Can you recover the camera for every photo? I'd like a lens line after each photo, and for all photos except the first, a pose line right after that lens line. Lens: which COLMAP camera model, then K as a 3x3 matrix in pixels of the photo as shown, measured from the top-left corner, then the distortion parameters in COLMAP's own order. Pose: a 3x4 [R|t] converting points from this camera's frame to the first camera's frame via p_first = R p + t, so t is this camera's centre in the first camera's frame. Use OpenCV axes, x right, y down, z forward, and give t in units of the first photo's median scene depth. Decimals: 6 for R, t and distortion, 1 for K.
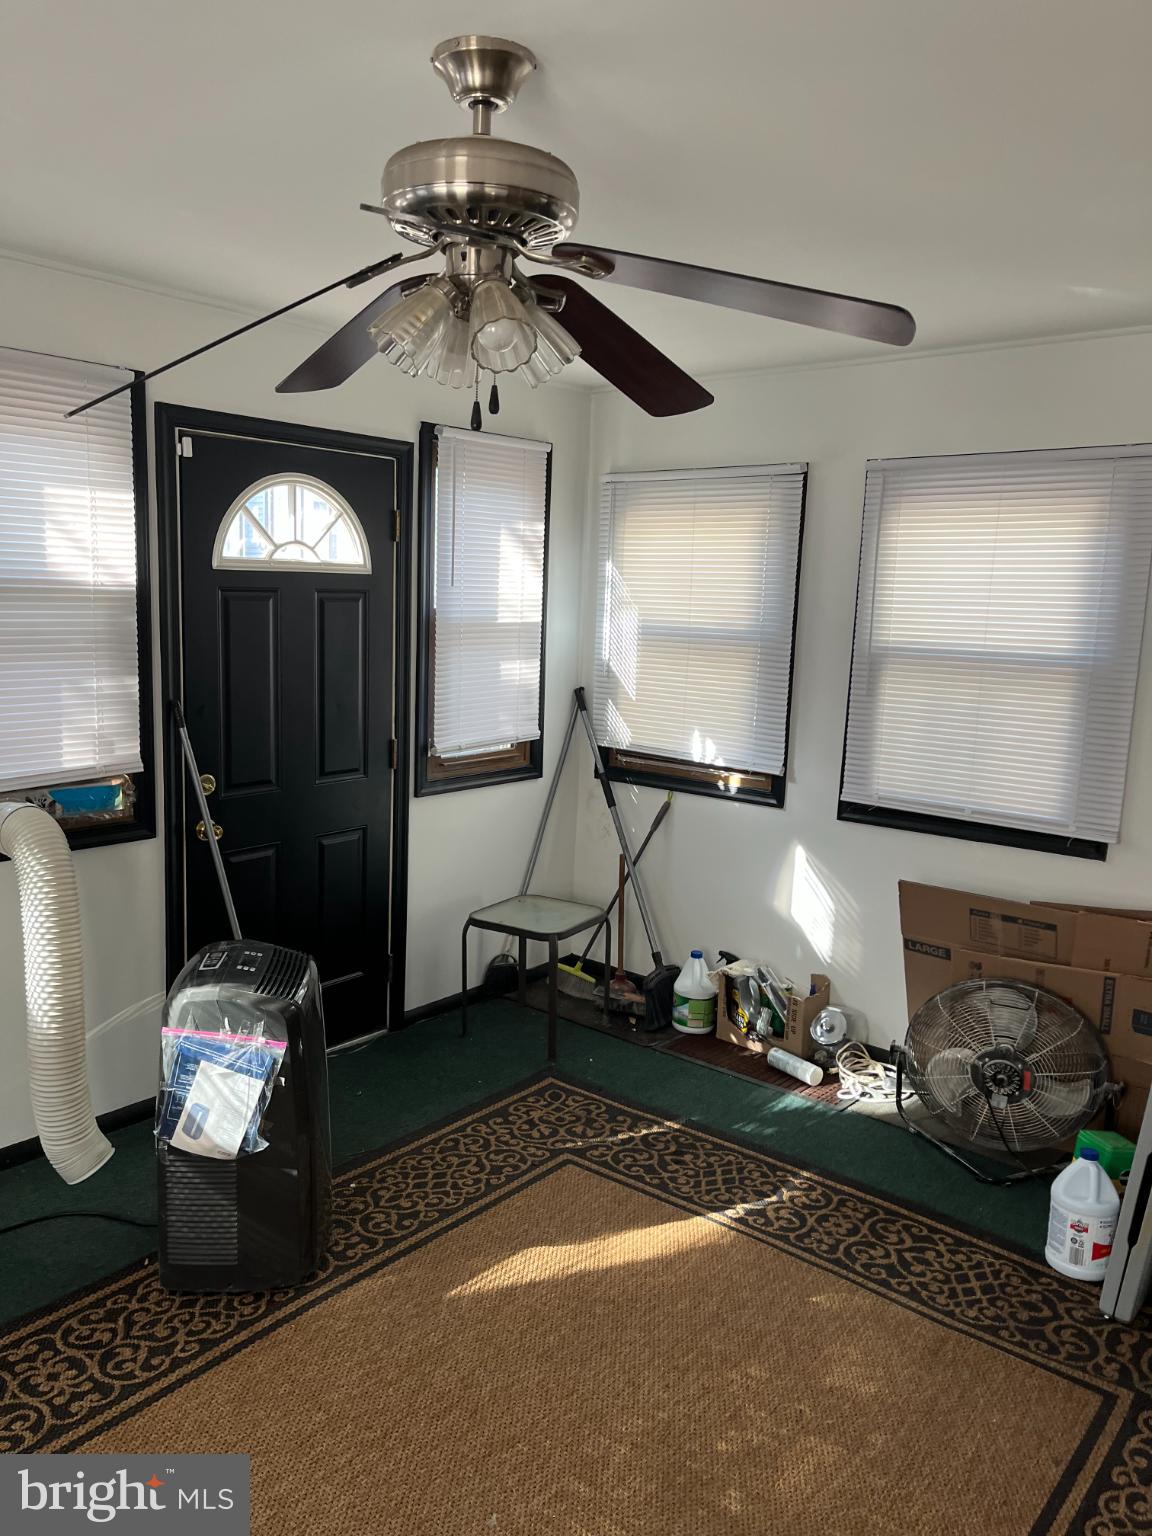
lens RADIAL K [[1179.4, 0, 571.2], [0, 1179.4, 757.2], [0, 0, 1]] dist [0.089475, -0.121853]
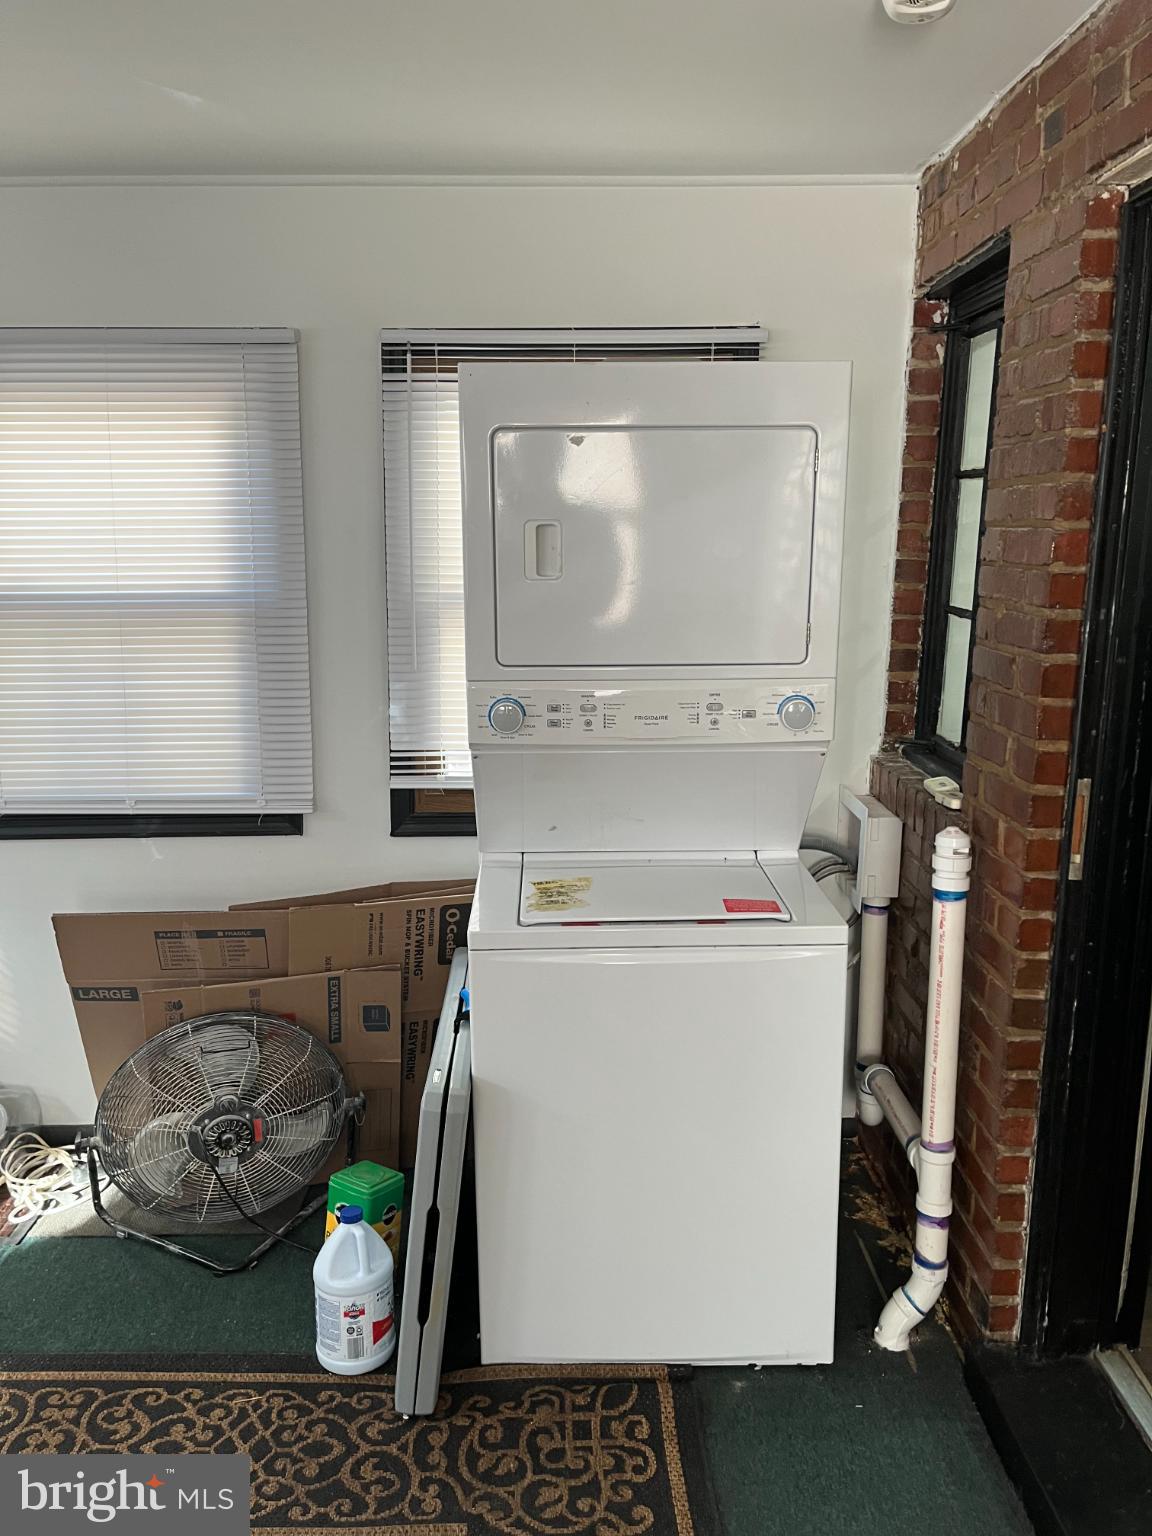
lens RADIAL K [[1179.4, 0, 578.9], [0, 1179.4, 759.7], [0, 0, 1]] dist [0.089475, -0.121853]
pose [[0.754549, -0.156325, 0.637353, 0.073503], [0.117624, 0.987702, 0.103003, -0.031647], [-0.645616, -0.002753, 0.763657, 0.253178]]
